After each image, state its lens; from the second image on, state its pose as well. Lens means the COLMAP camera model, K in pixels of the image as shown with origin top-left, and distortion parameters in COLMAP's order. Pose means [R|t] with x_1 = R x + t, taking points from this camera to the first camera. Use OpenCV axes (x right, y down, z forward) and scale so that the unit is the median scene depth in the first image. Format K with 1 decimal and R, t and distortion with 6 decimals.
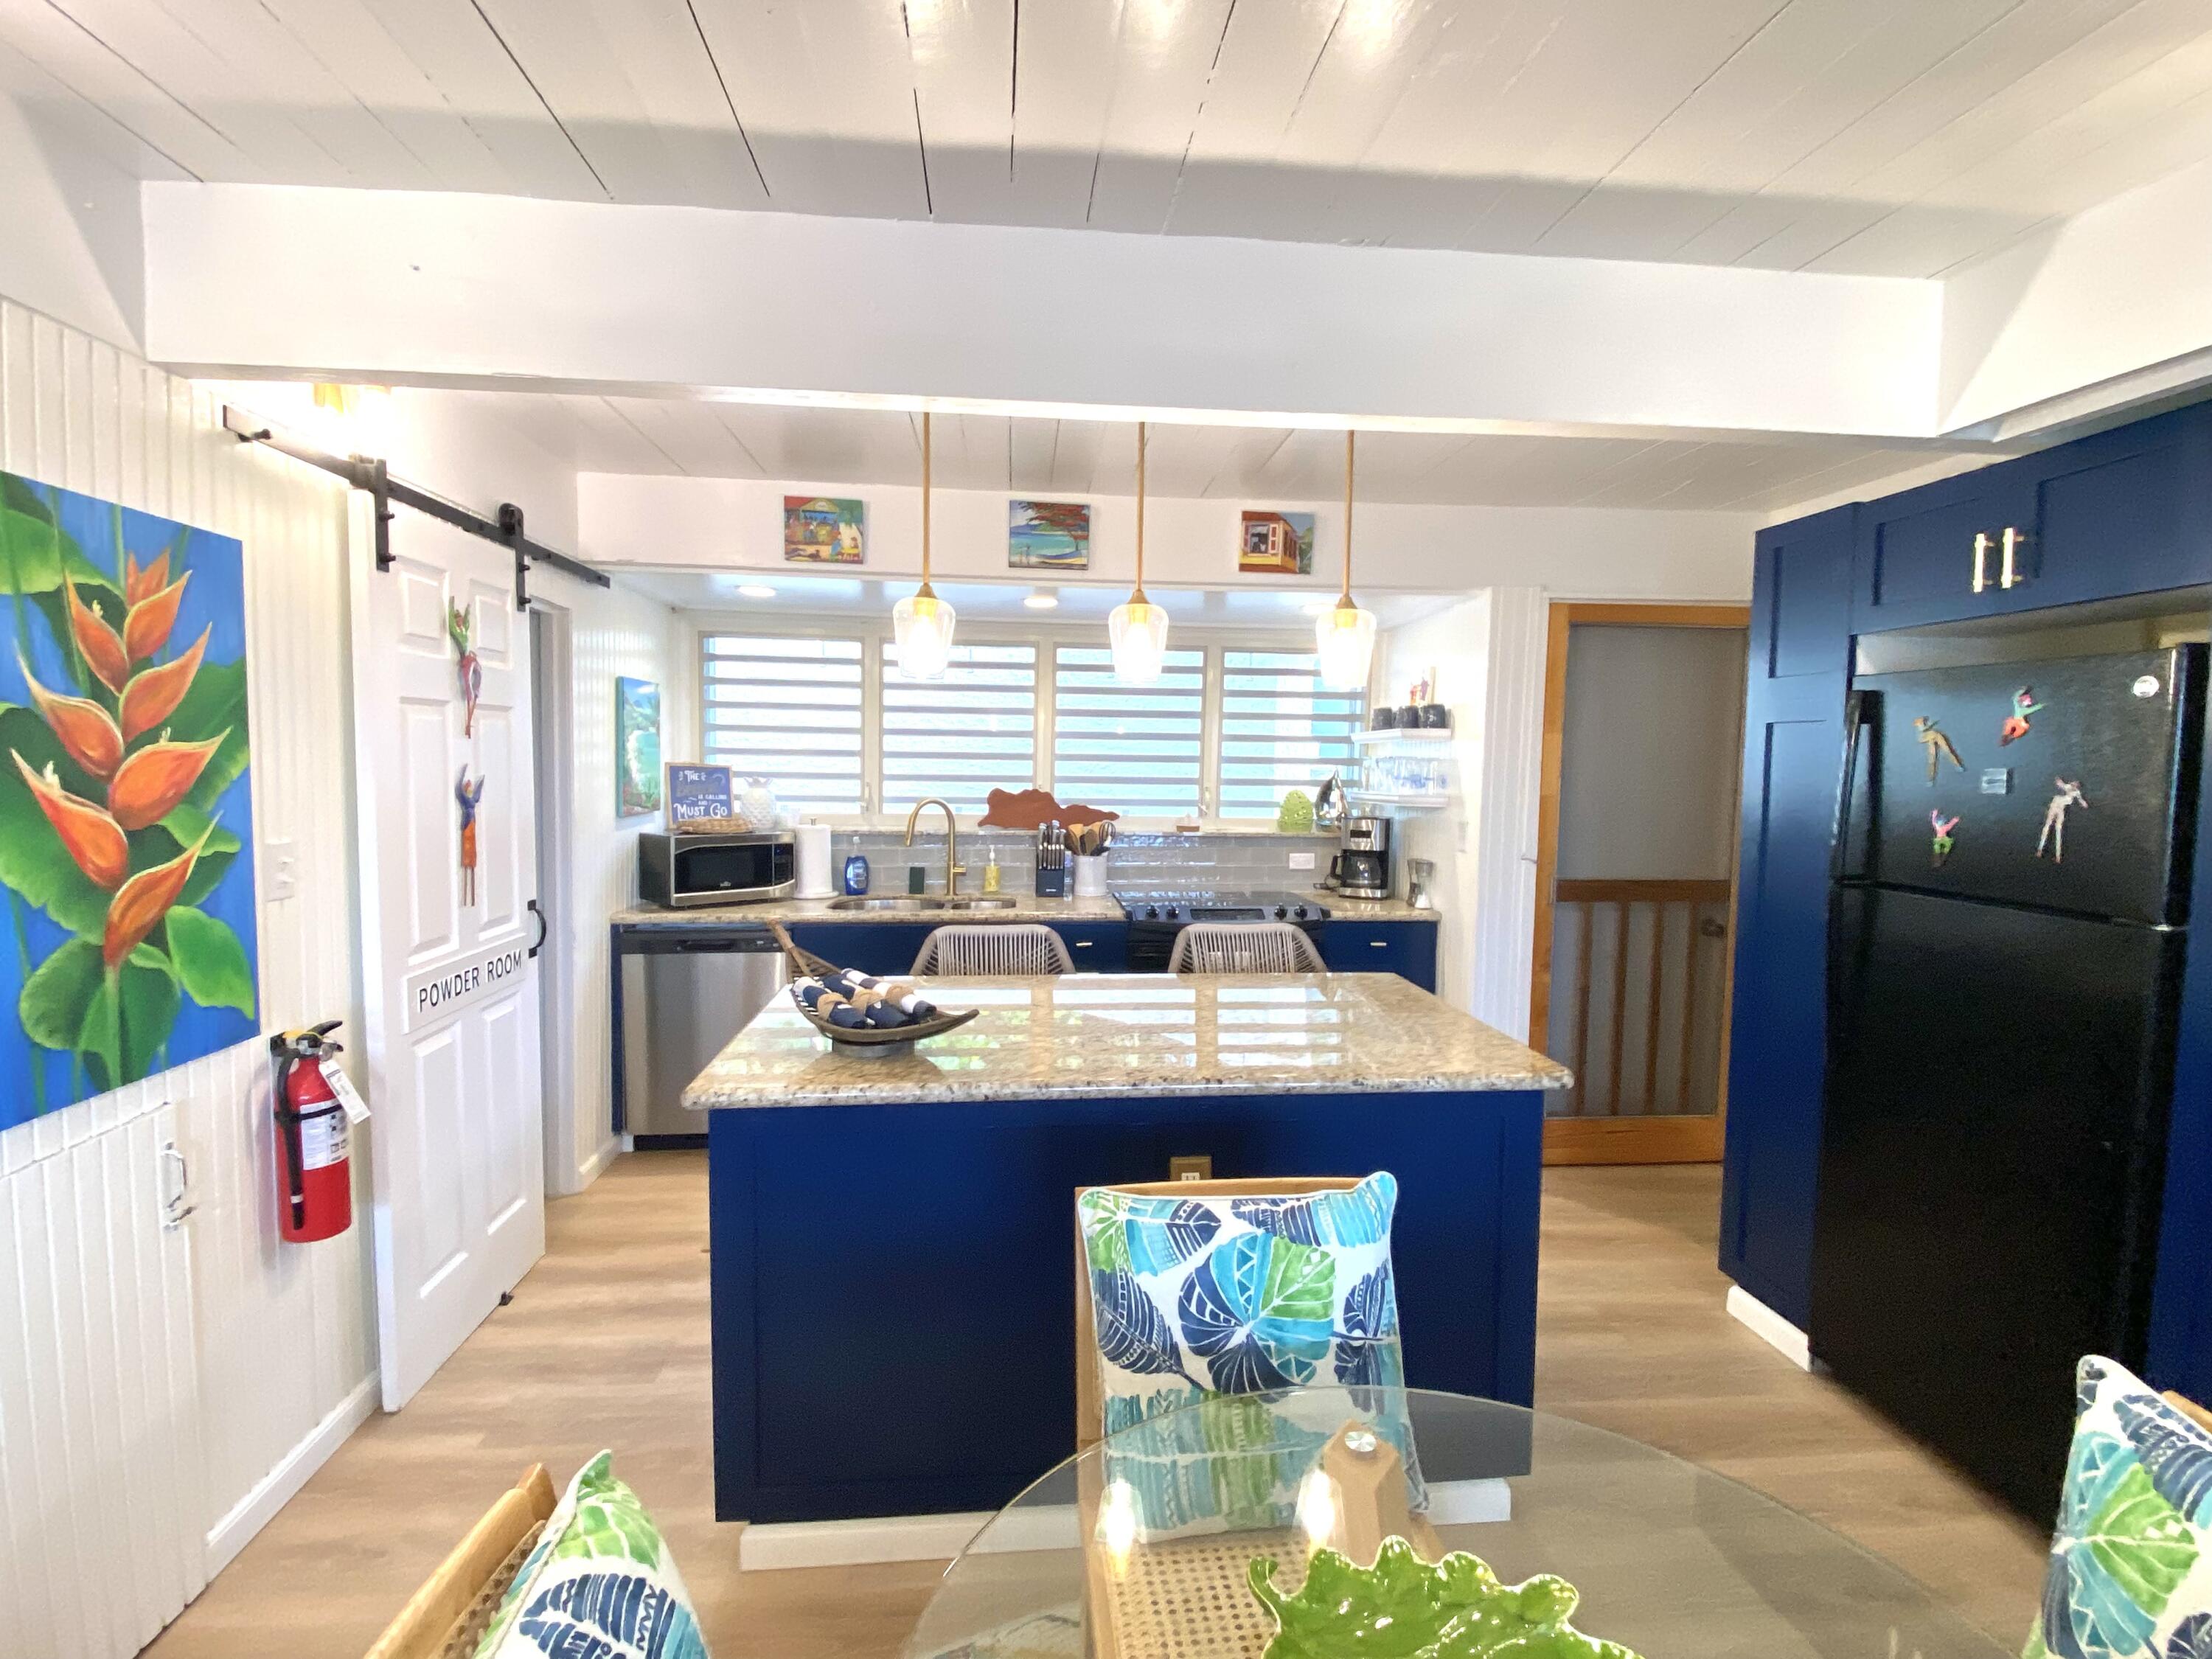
lens RADIAL K [[1051.3, 0, 1105.9], [0, 1051.3, 828.1], [0, 0, 1]] dist [-0.020794, -0.001542]
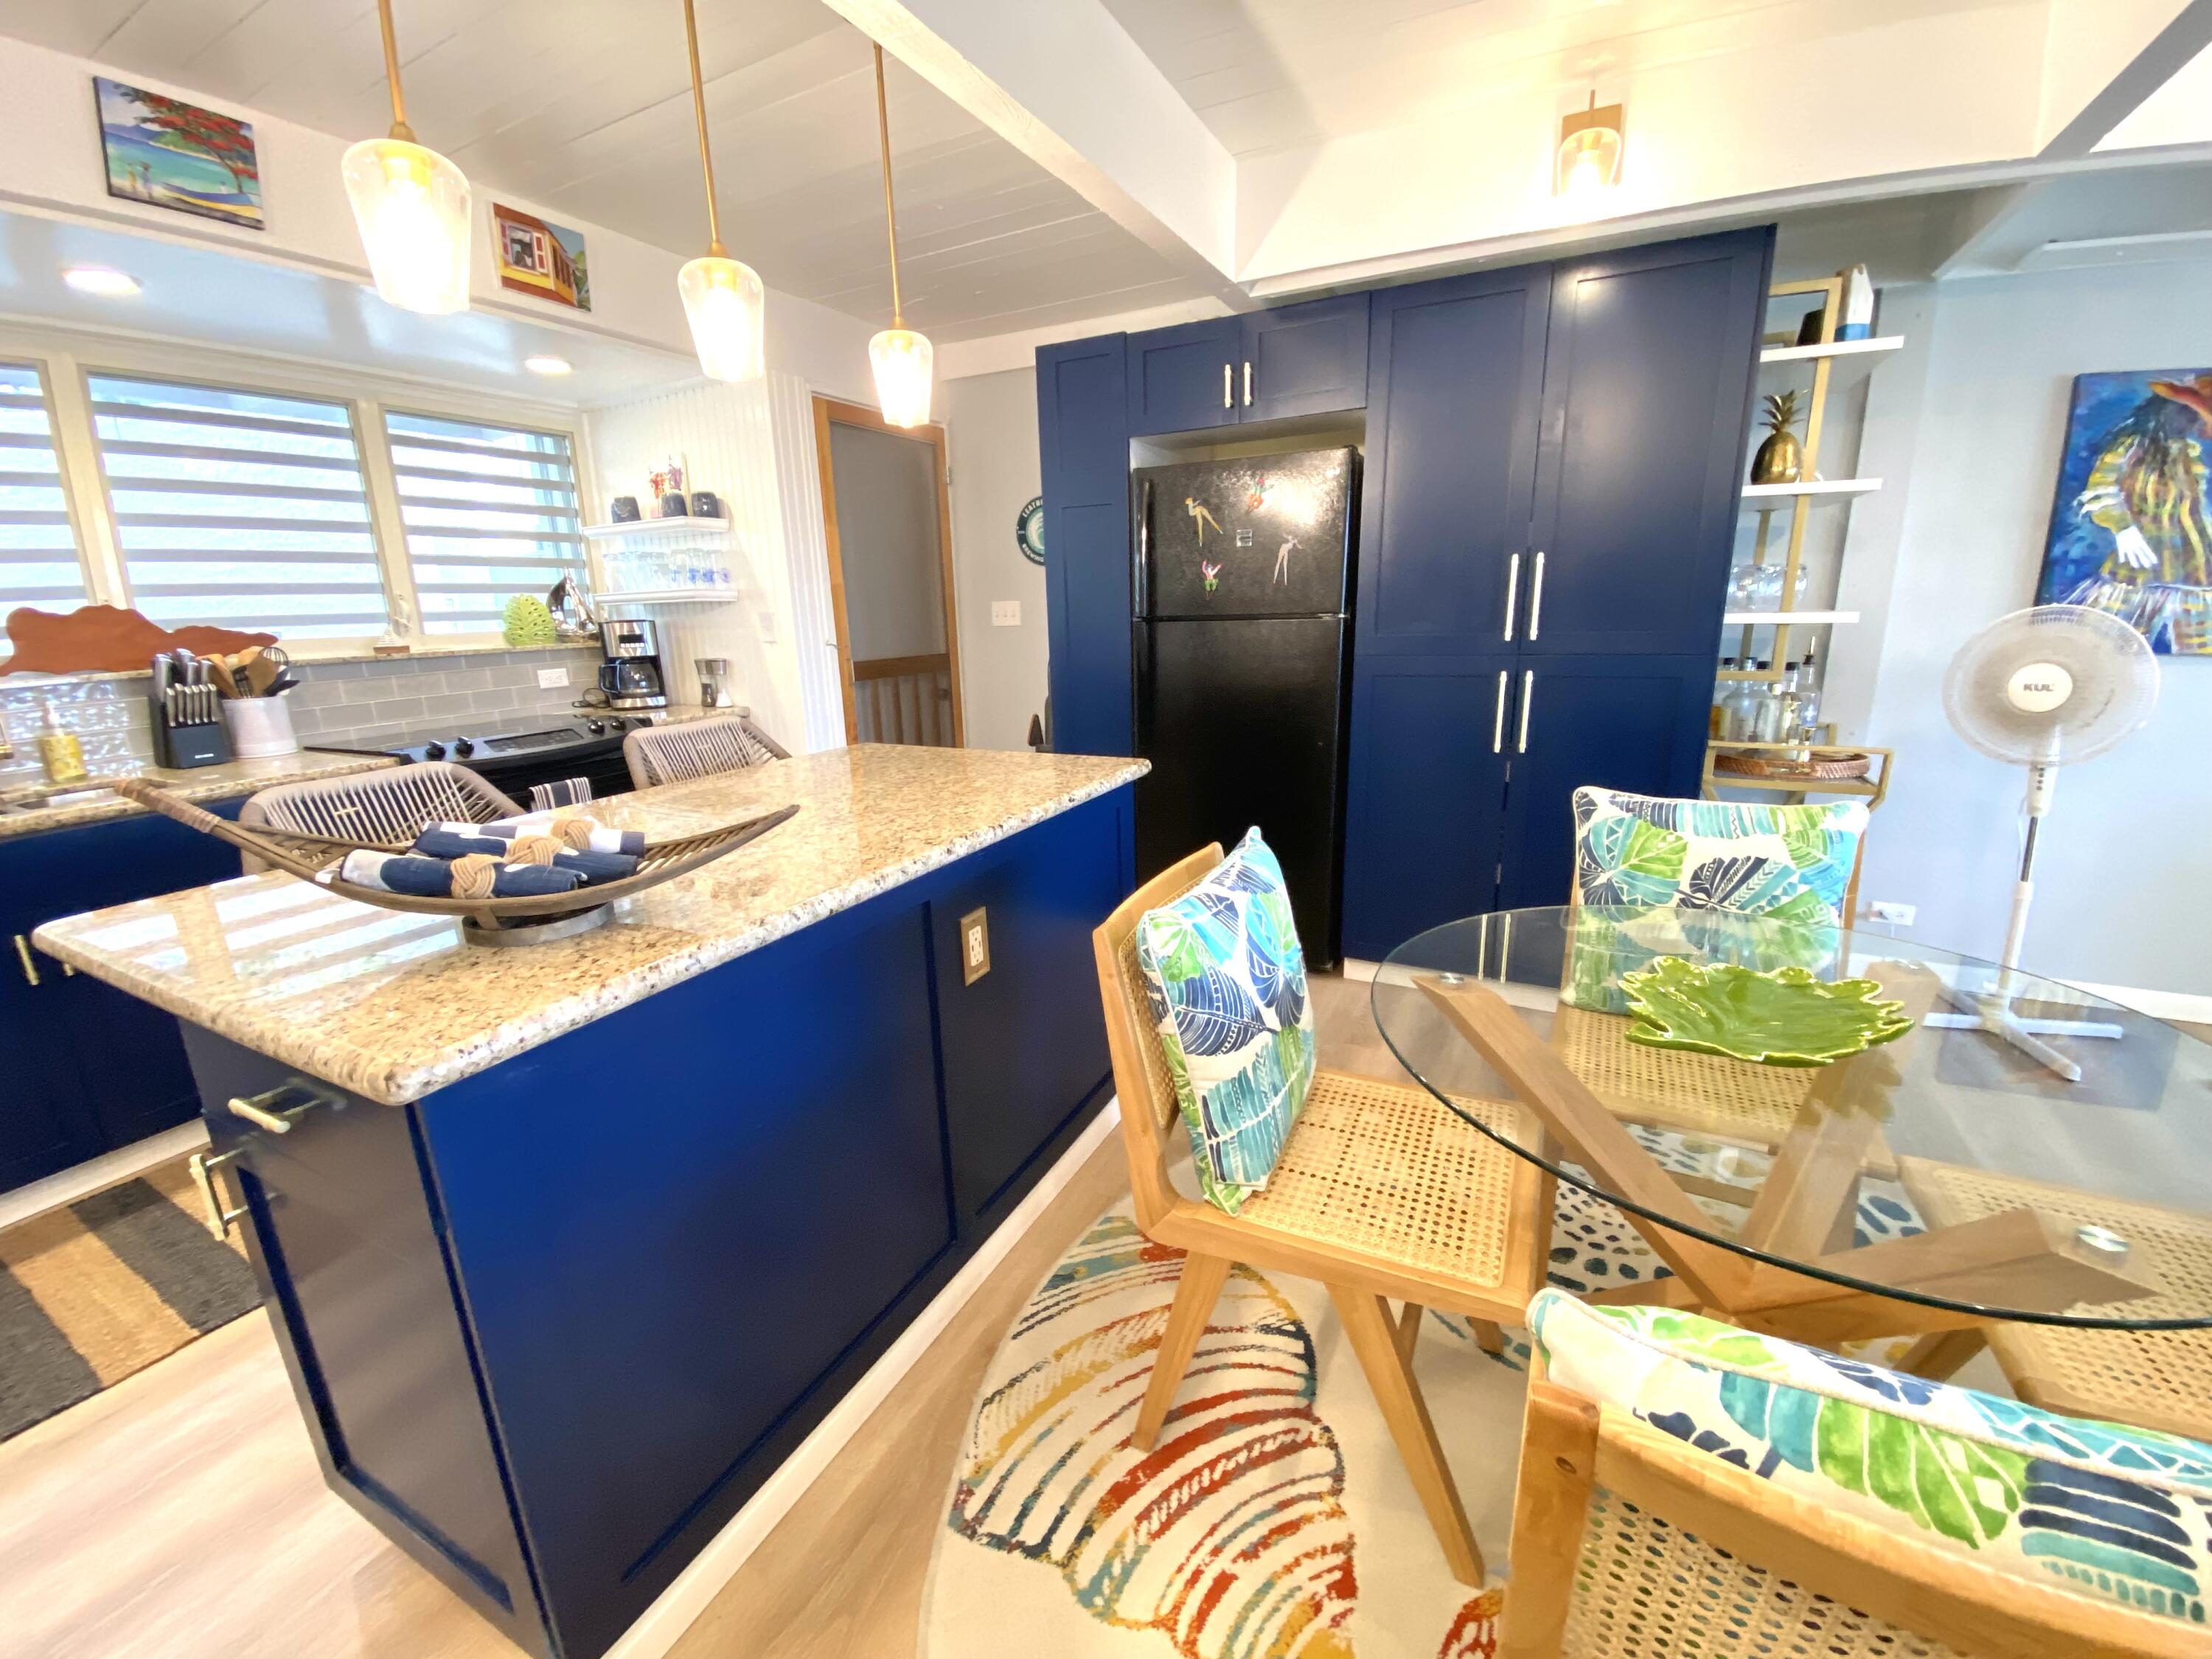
lens RADIAL K [[910.2, 0, 1120.4], [0, 910.2, 839.7], [0, 0, 1]] dist [0.006095, -0.012004]
pose [[0.522771, -0.242781, 0.817170, -0.266997], [0.087659, 0.968816, 0.231756, 0.033177], [-0.847954, -0.049523, 0.527751, 0.227550]]
